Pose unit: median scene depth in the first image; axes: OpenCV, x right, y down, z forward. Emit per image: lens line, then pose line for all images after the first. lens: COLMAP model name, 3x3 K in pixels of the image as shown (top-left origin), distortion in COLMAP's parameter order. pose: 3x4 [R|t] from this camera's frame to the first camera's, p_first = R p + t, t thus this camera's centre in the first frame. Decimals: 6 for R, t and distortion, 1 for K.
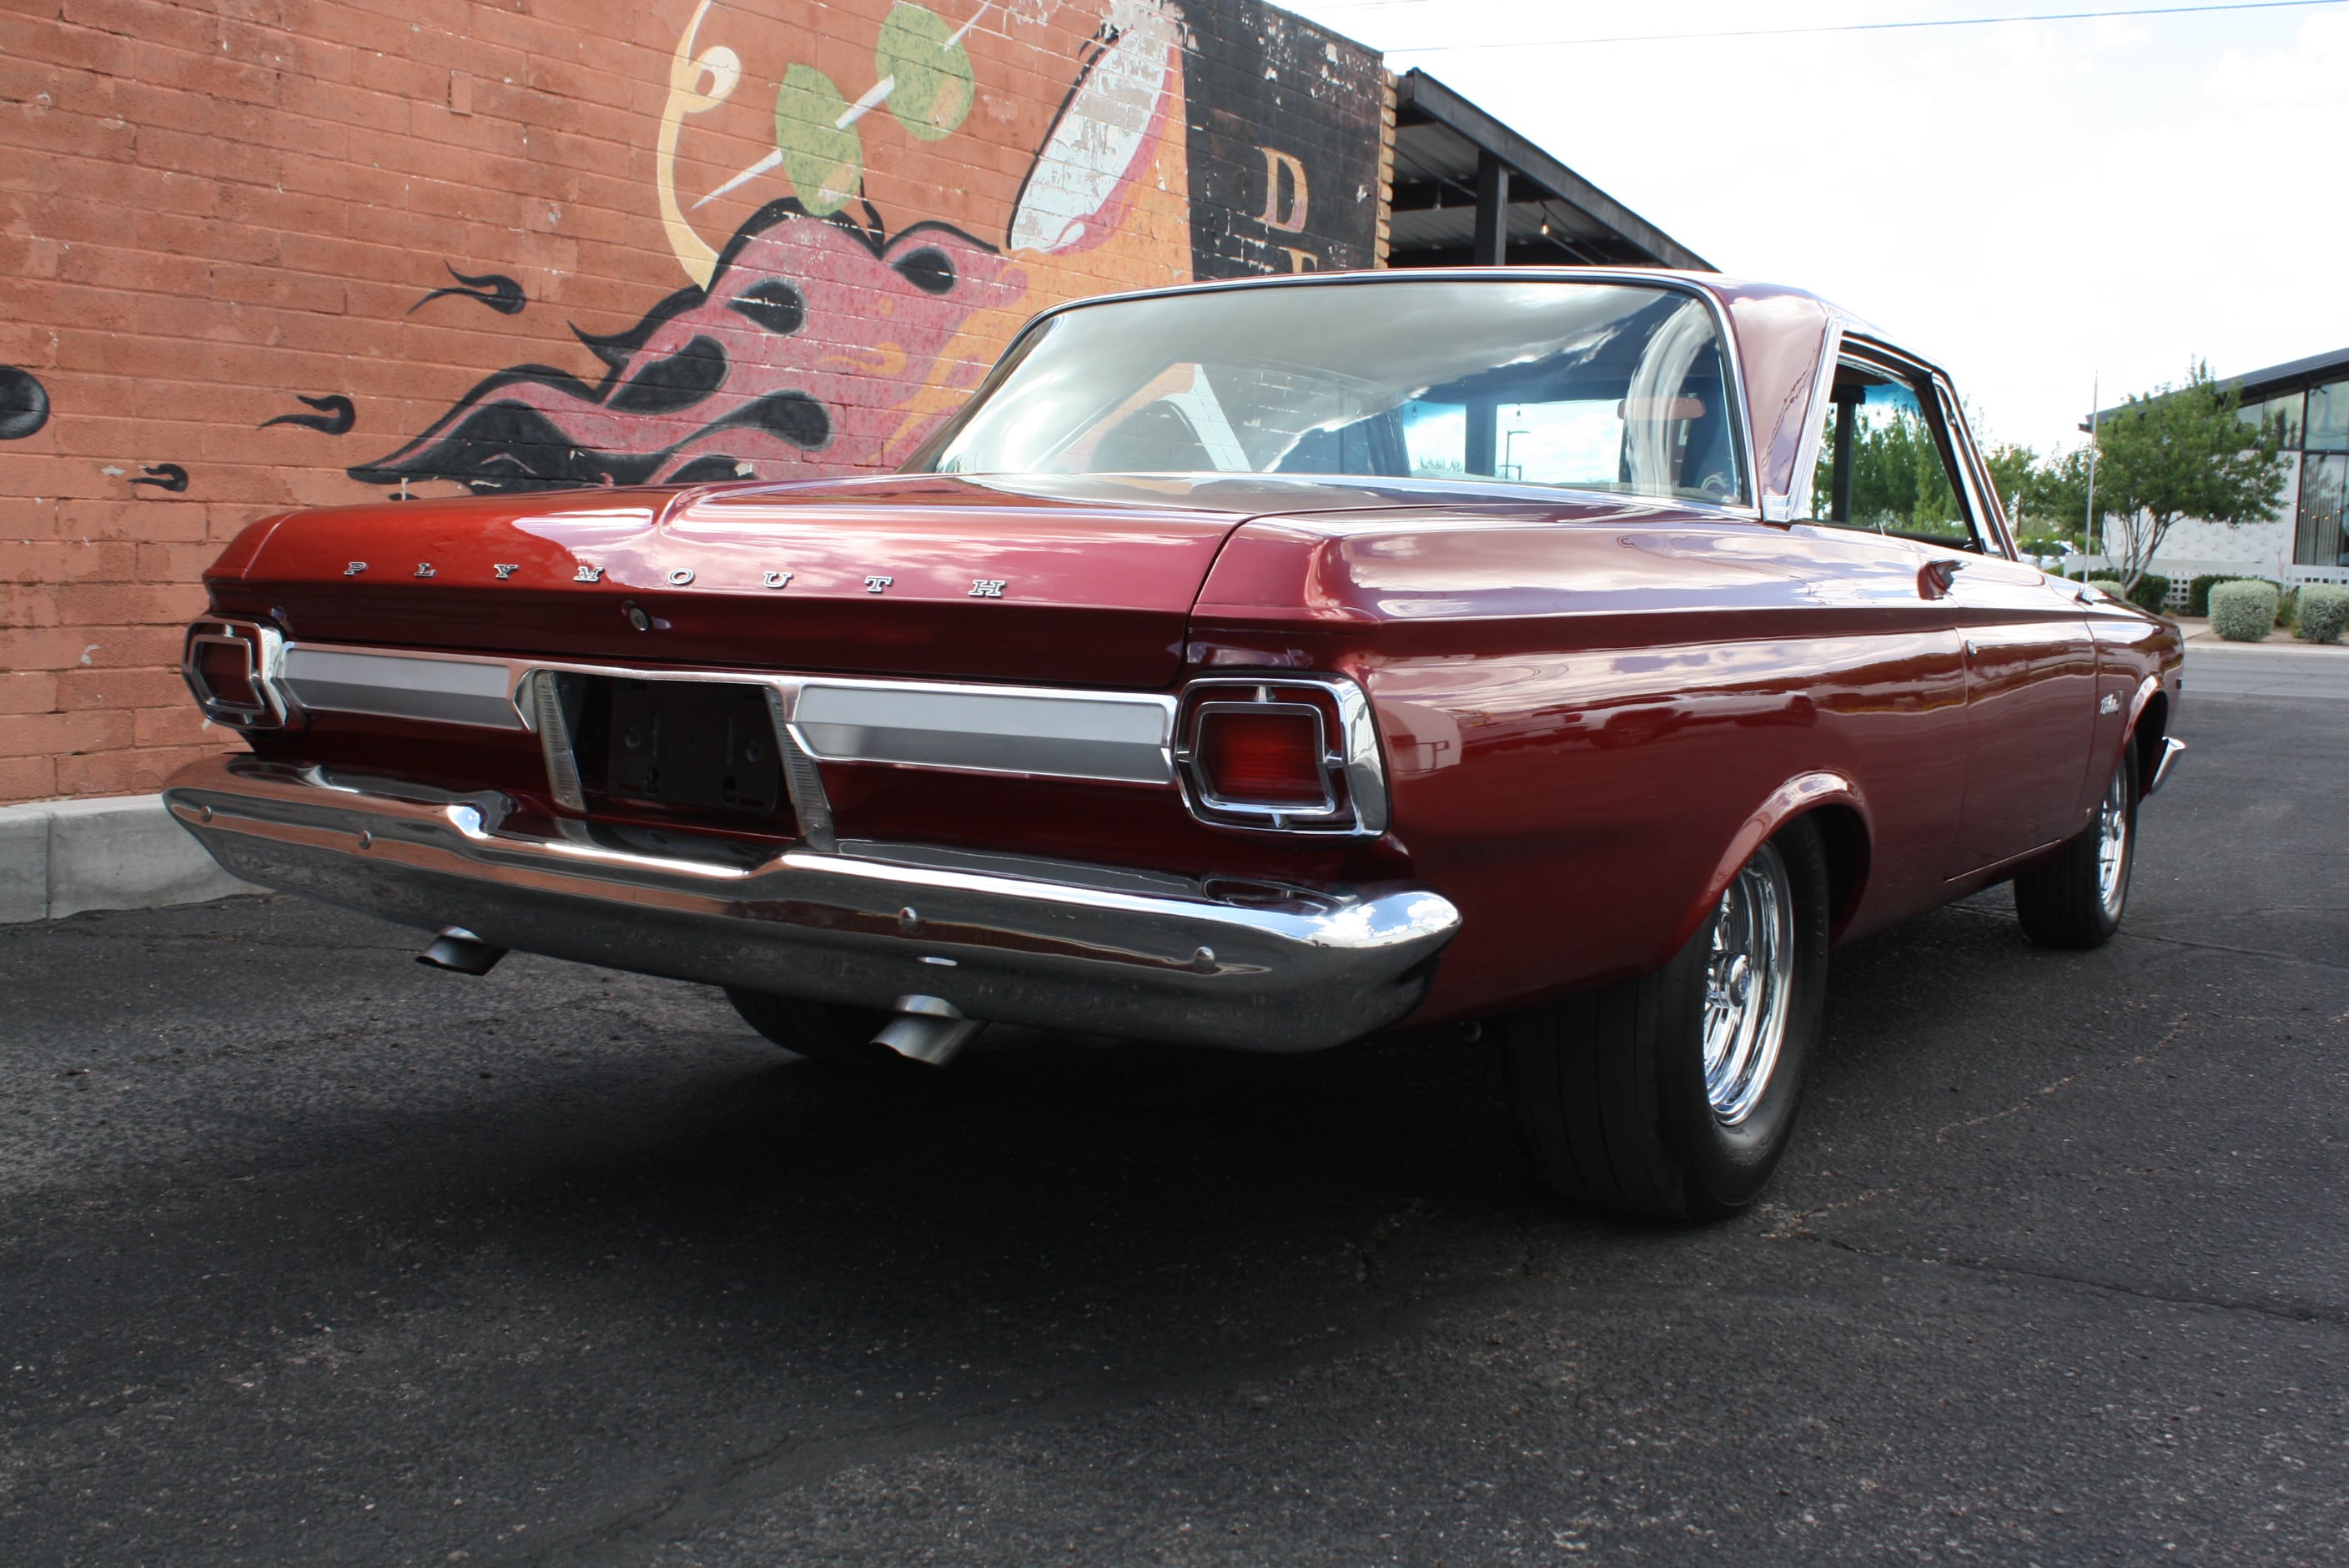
lens RADIAL K [[2254.5, 0, 1196.5], [0, 2254.5, 751.3], [0, 0, 1]] dist [-0.147084, 0.160007]
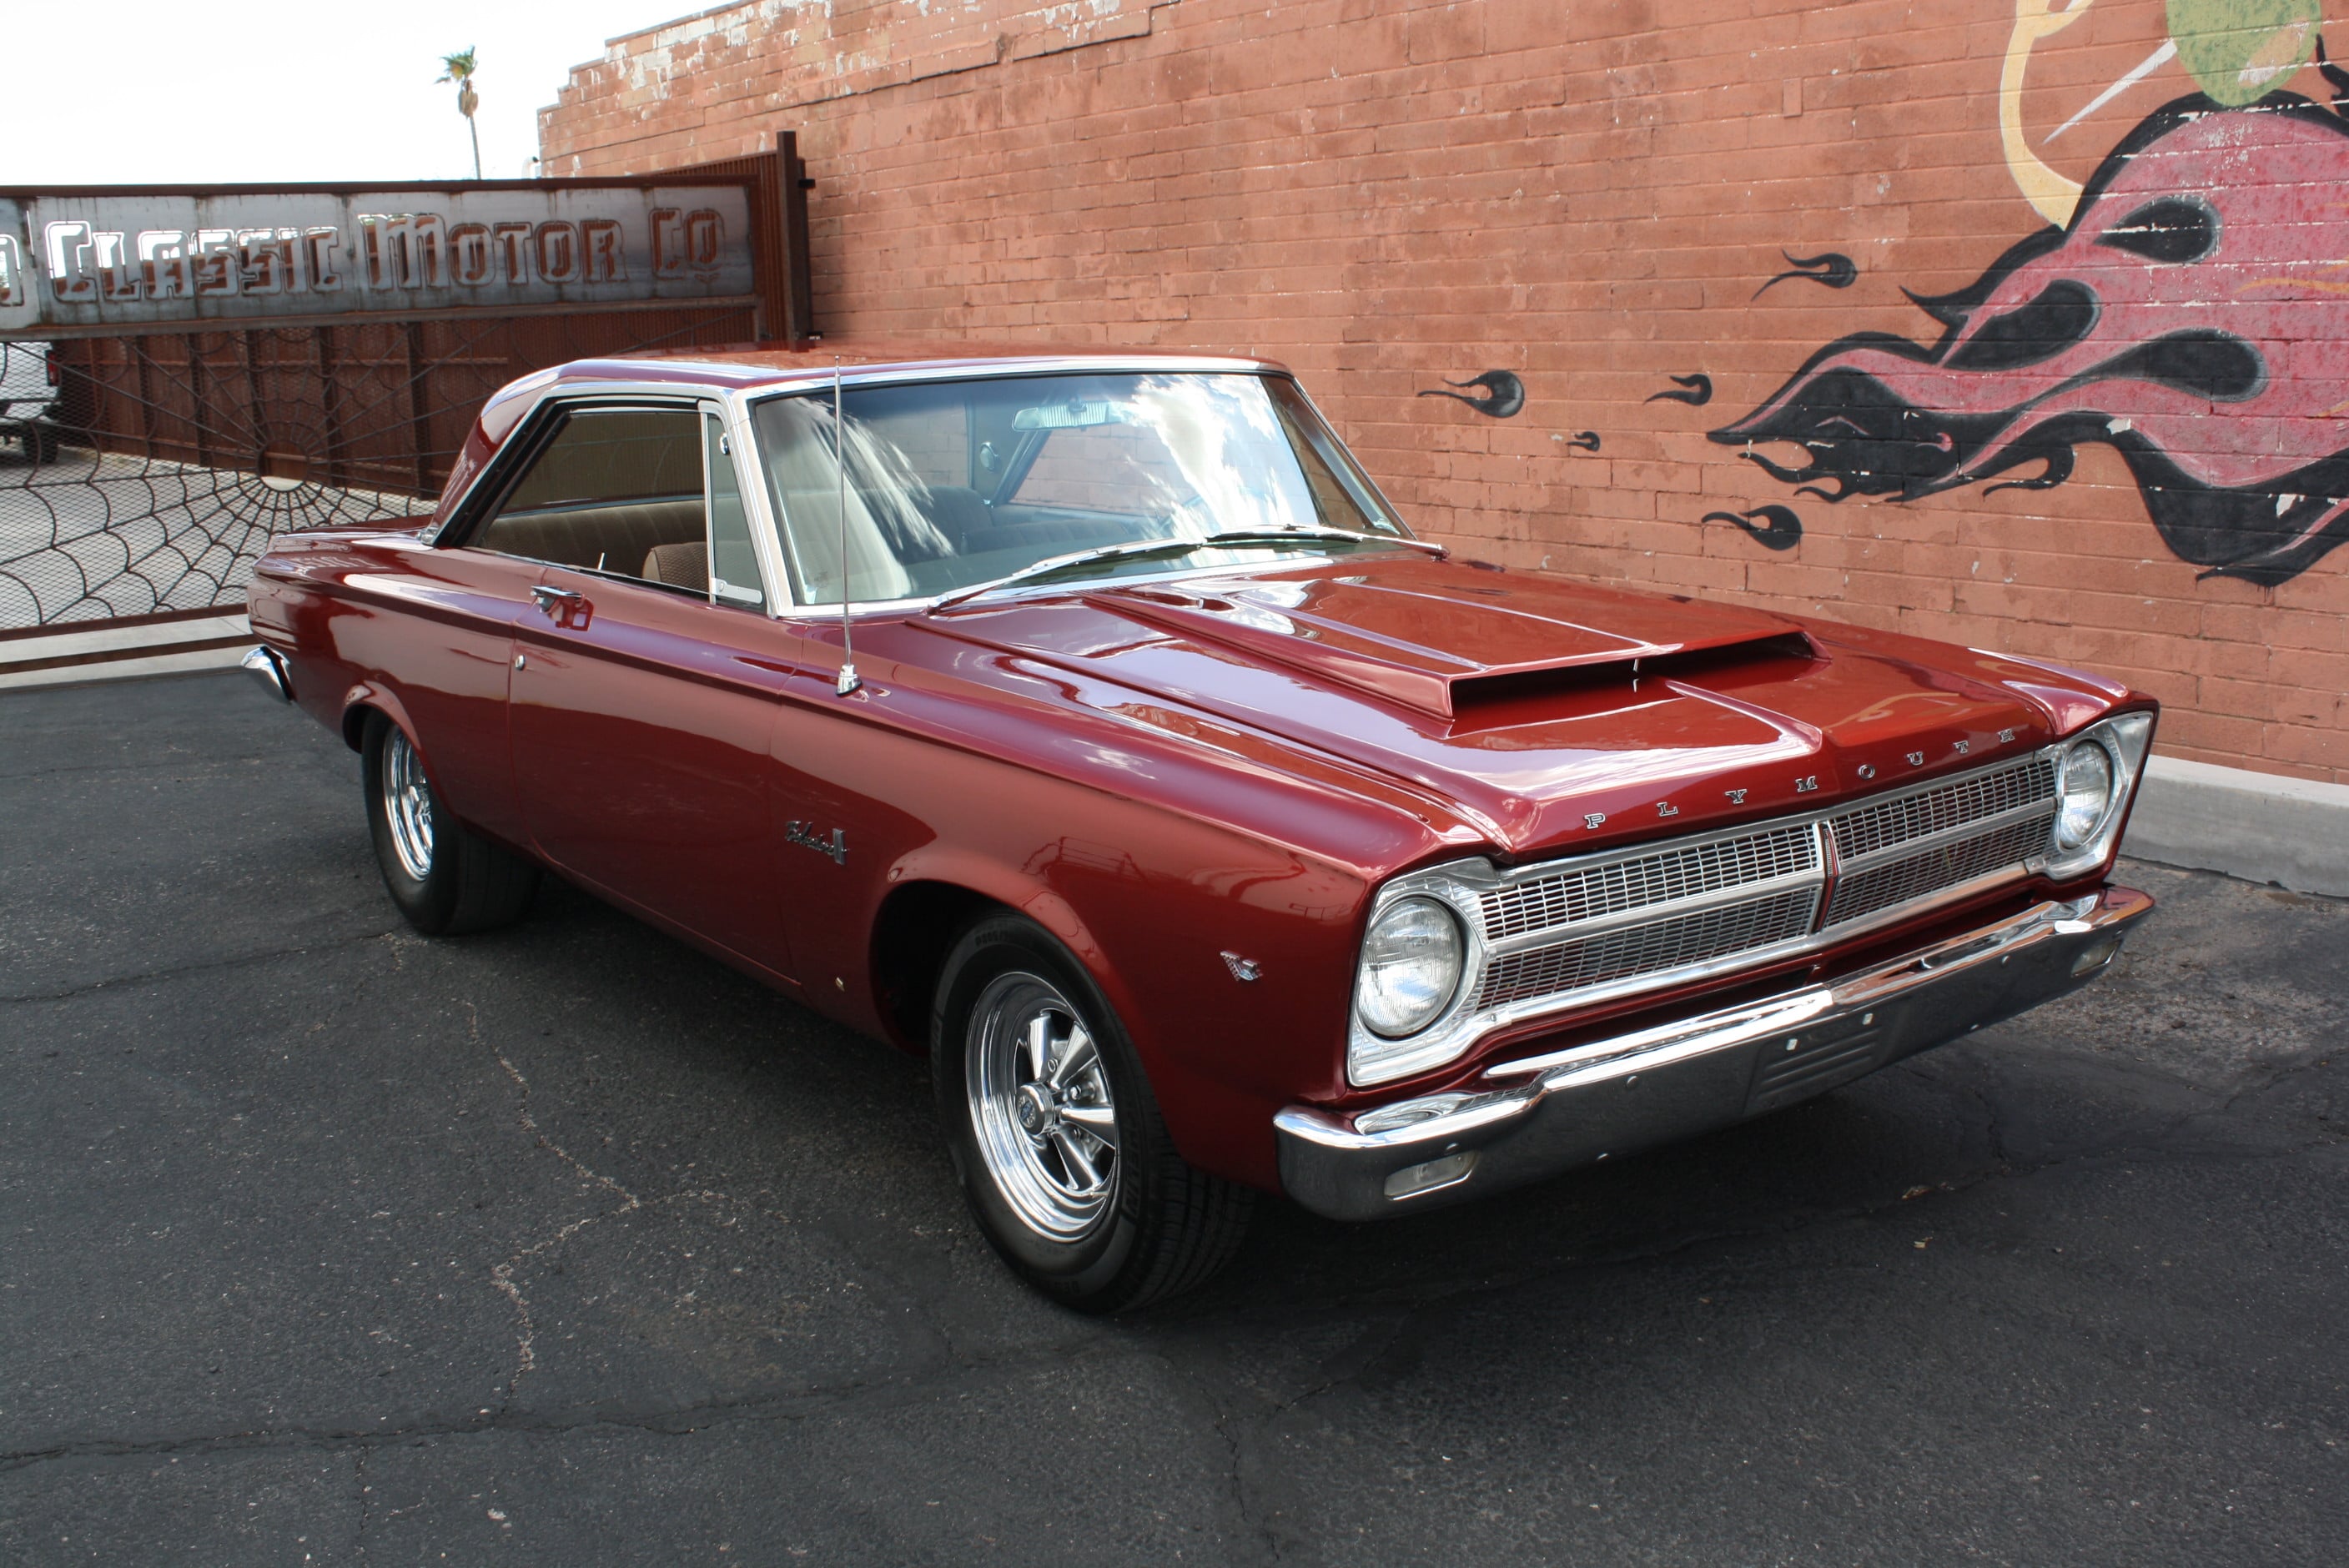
lens RADIAL K [[2277.3, 0, 1220.9], [0, 2277.3, 774.2], [0, 0, 1]] dist [-0.148307, 0.155812]
pose [[-0.345886, 0.159201, -0.924672, 0.839675], [-0.069546, 0.978439, 0.194473, -0.155020], [0.935696, 0.131573, -0.327356, 1.095917]]
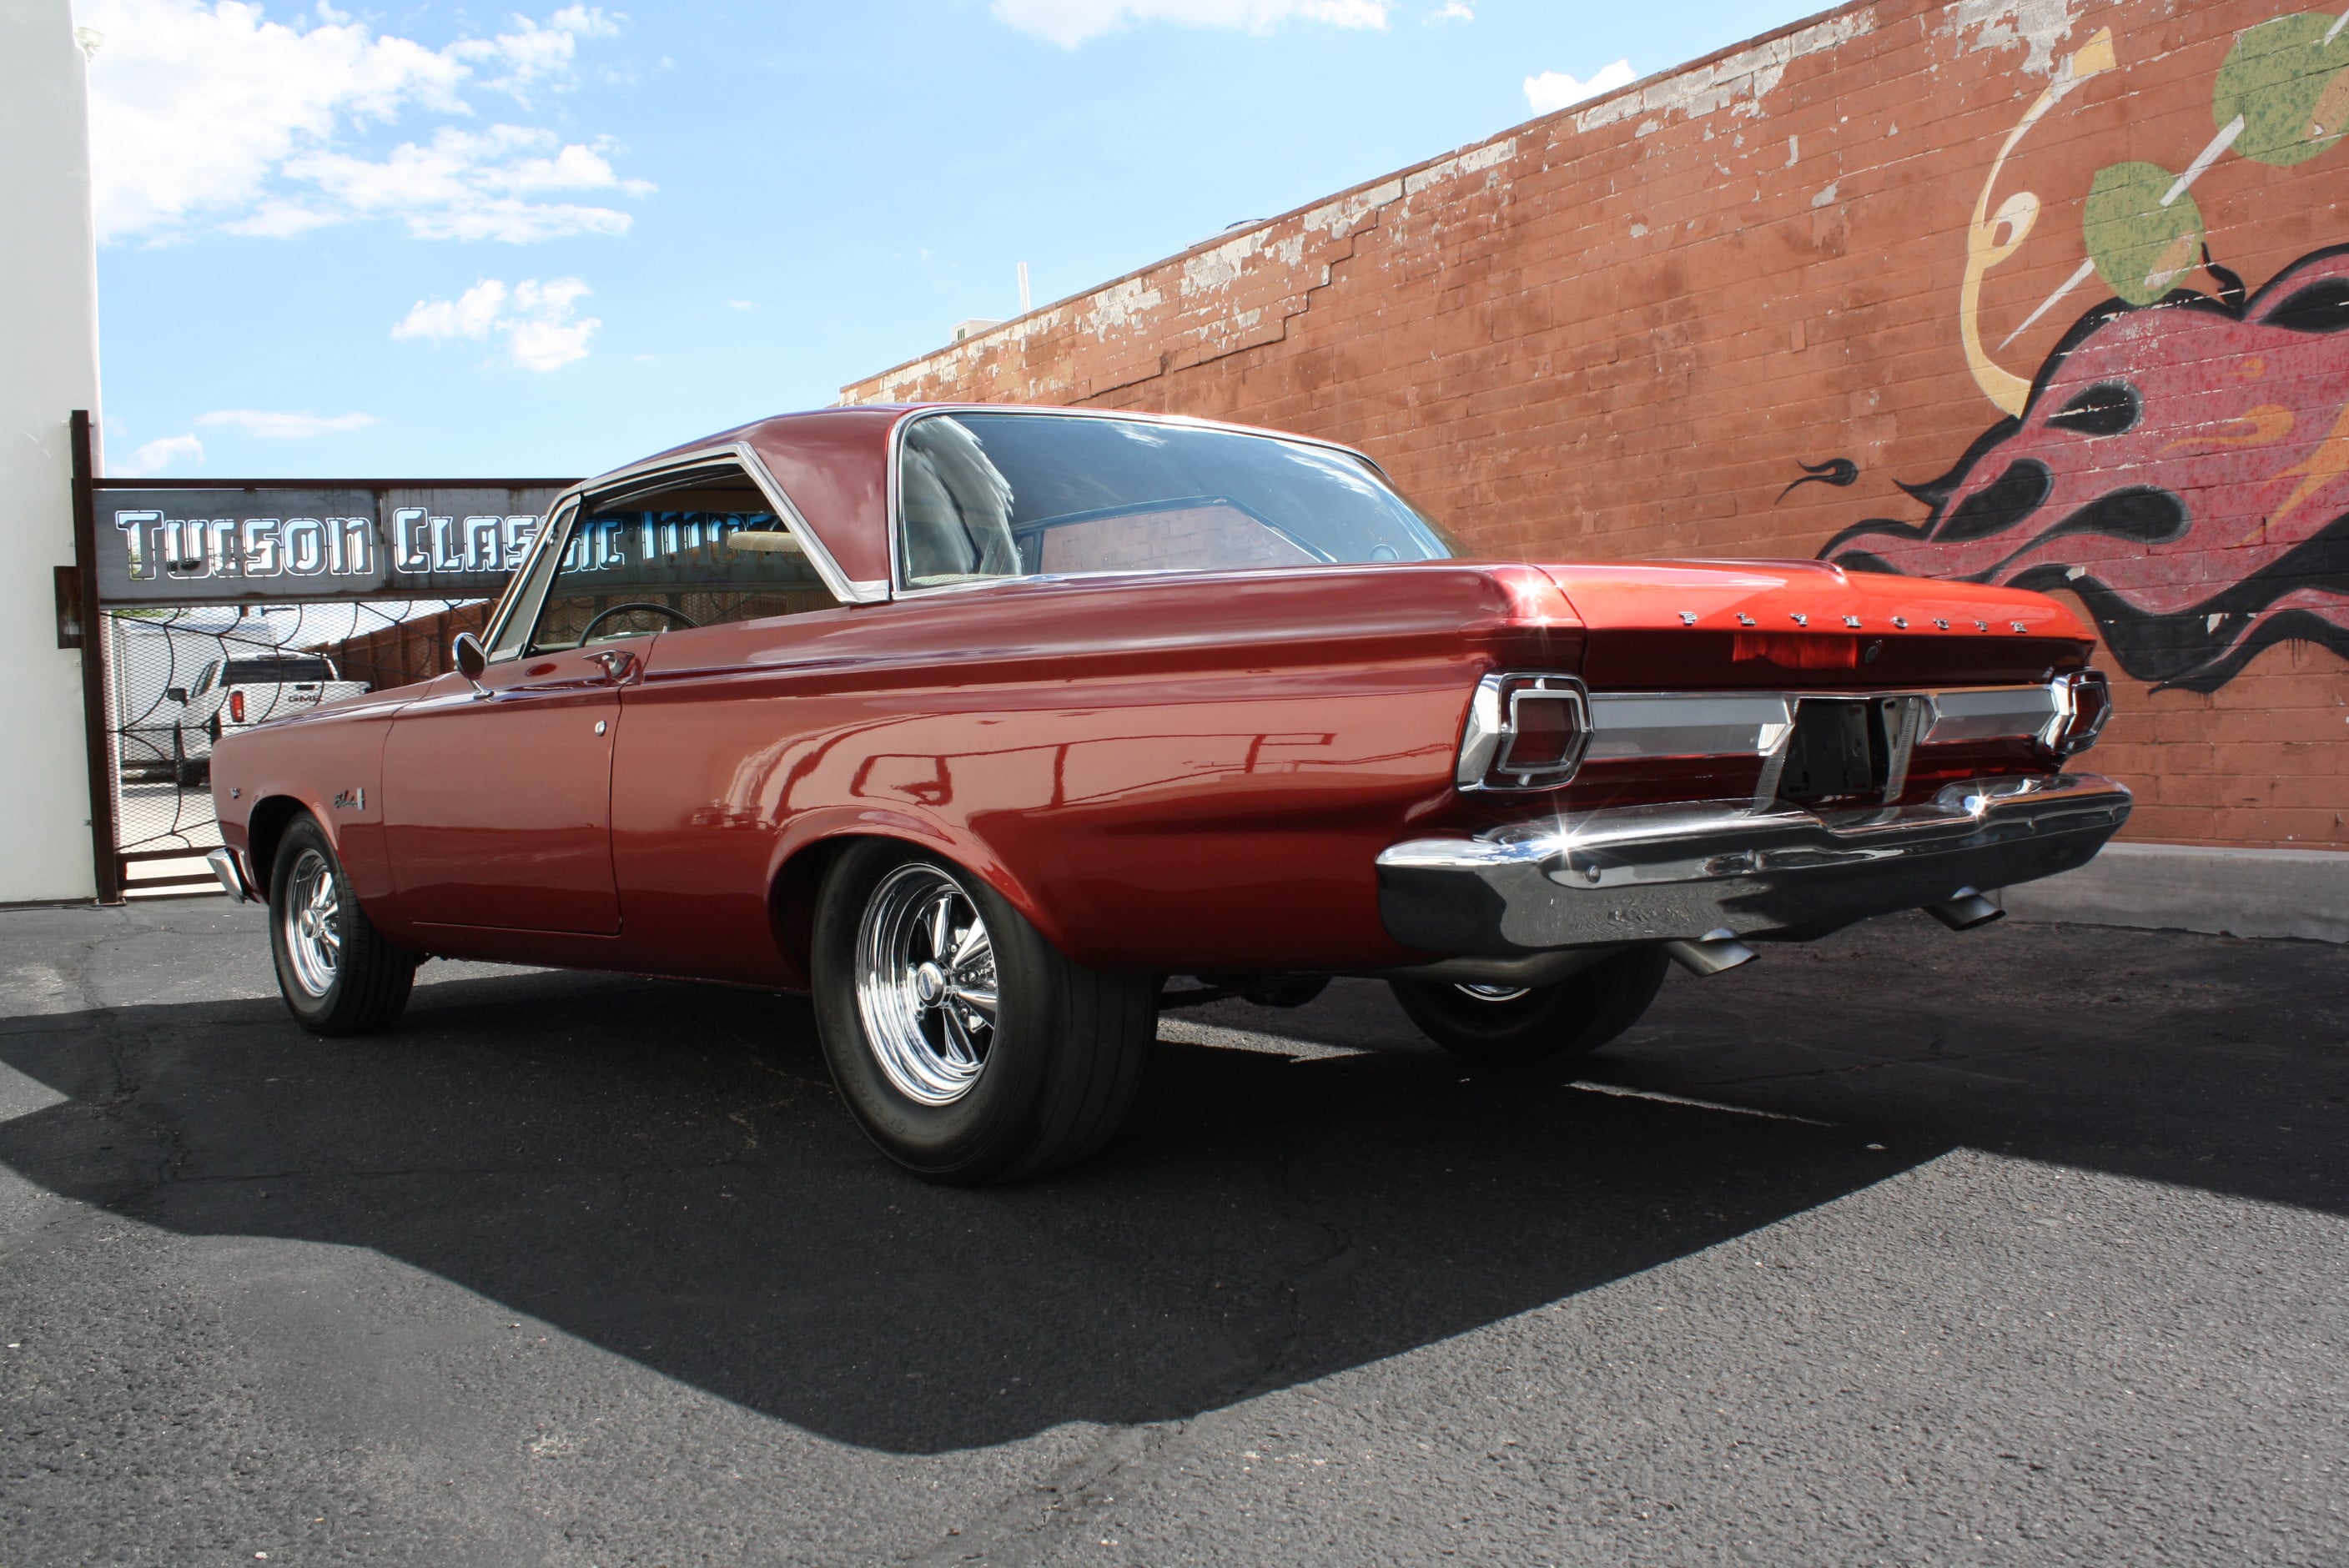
lens RADIAL K [[2104.7, 0, 1203.0], [0, 2104.7, 749.4], [0, 0, 1]] dist [-0.160608, 0.147460]
pose [[-0.427937, 0.000359, -0.903809, 0.946672], [-0.052204, 0.998321, 0.025114, -0.052448], [0.902300, 0.057930, -0.427199, 1.177313]]
